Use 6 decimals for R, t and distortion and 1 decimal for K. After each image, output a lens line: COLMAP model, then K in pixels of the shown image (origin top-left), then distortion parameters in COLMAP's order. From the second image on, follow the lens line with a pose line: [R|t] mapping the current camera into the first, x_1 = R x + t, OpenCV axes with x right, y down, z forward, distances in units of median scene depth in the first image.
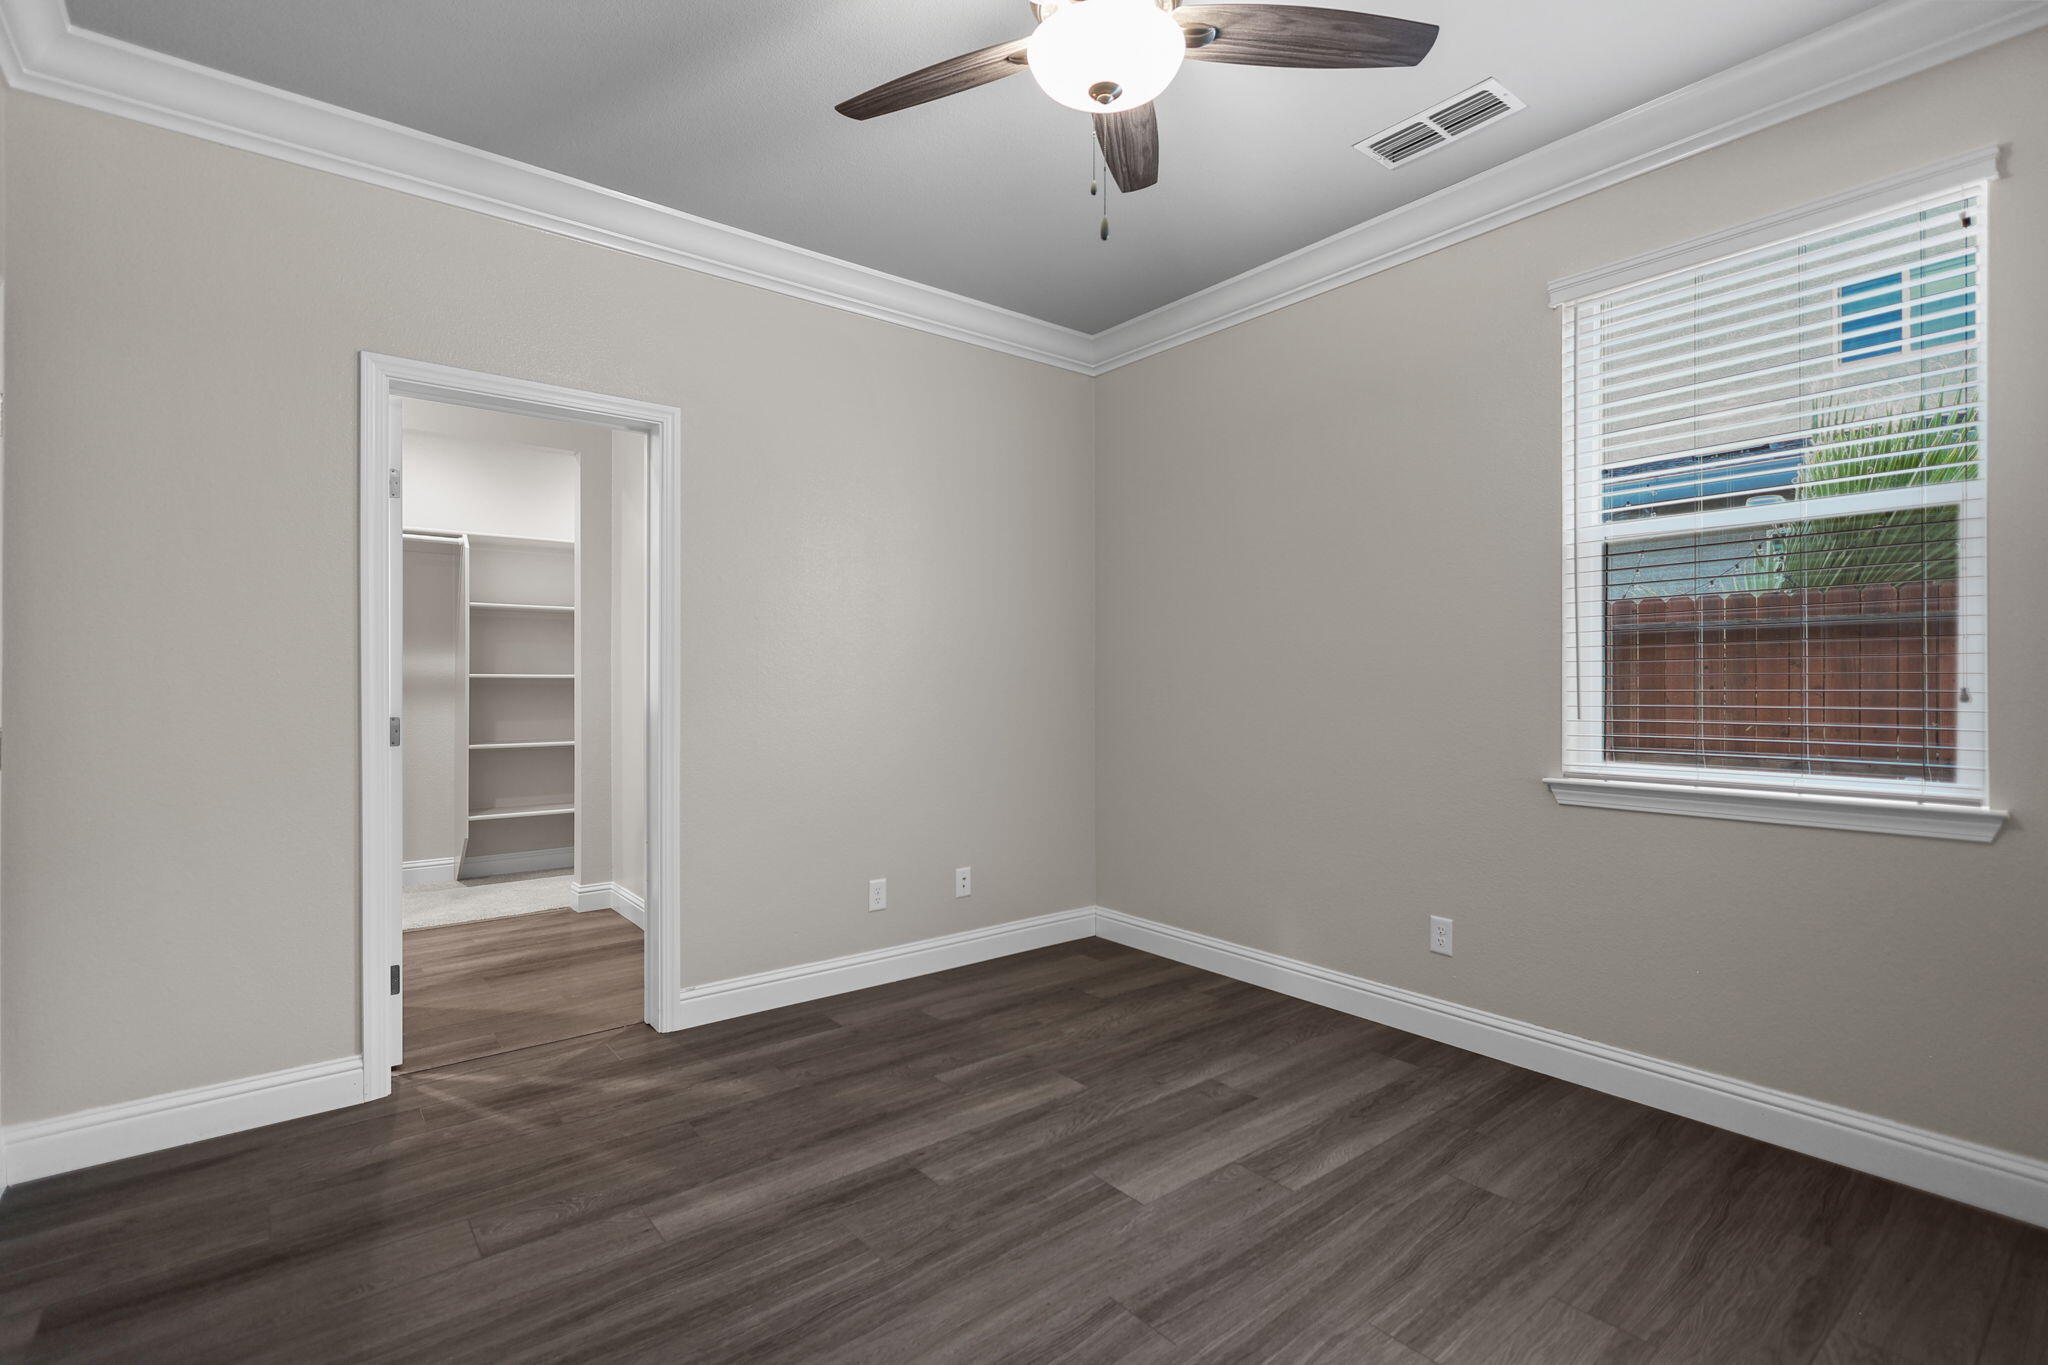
lens RADIAL K [[936.0, 0, 1030.9], [0, 936.0, 679.9], [0, 0, 1]] dist [0.000897, 0.001725]
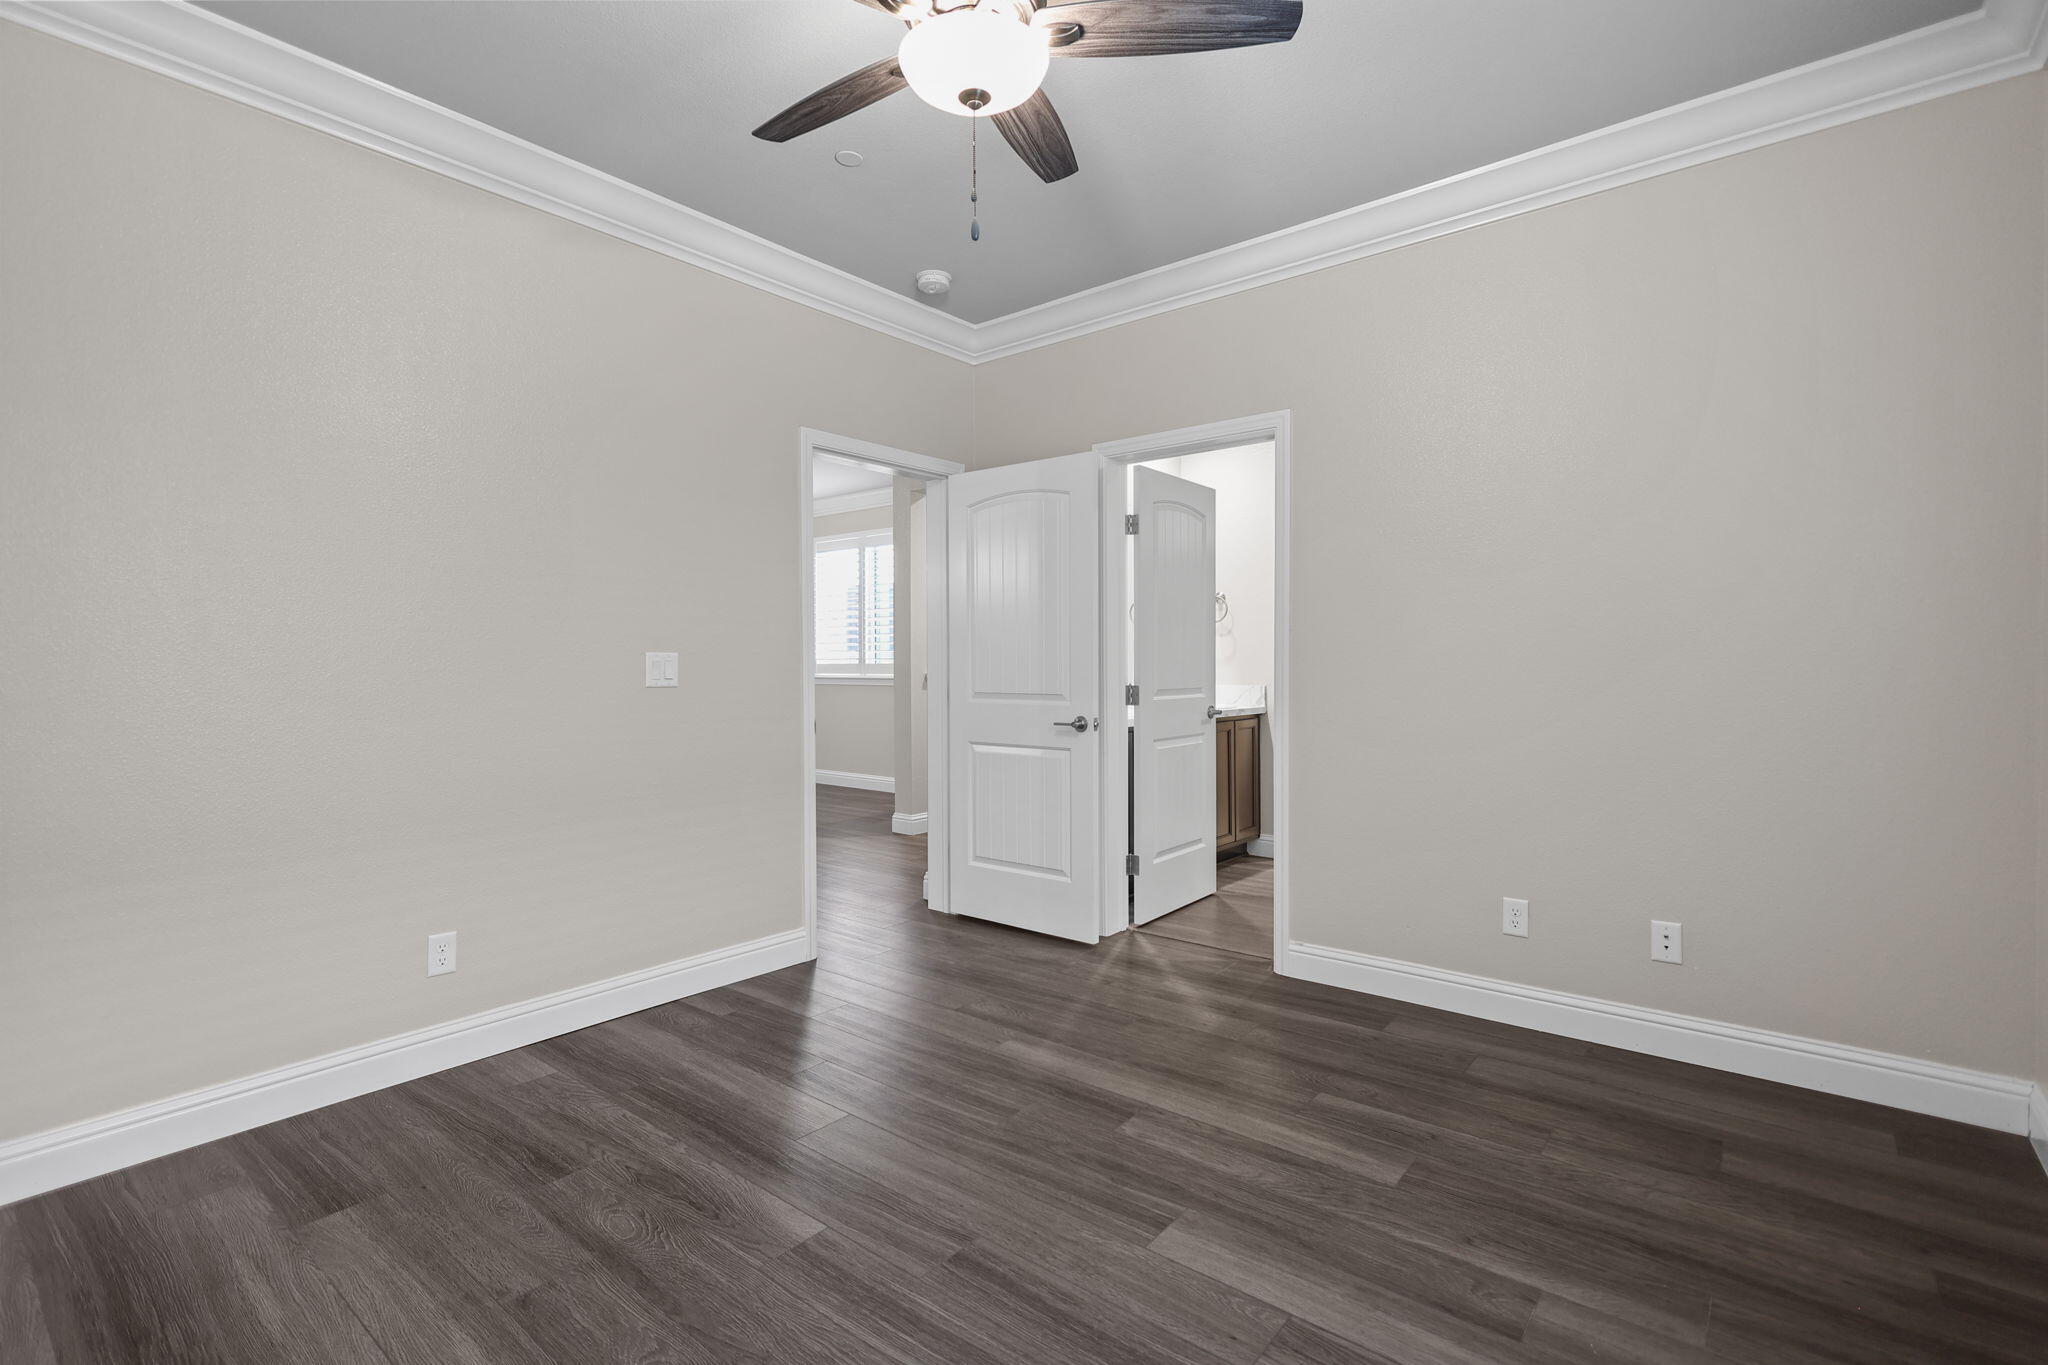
lens RADIAL K [[936.0, 0, 1031.3], [0, 936.0, 685.5], [0, 0, 1]] dist [0.000897, 0.001725]
pose [[0.216385, 0.020468, -0.976094, 0.739775], [0.010828, 0.999668, 0.023363, -0.000585], [0.976248, -0.015625, 0.216092, 0.542852]]
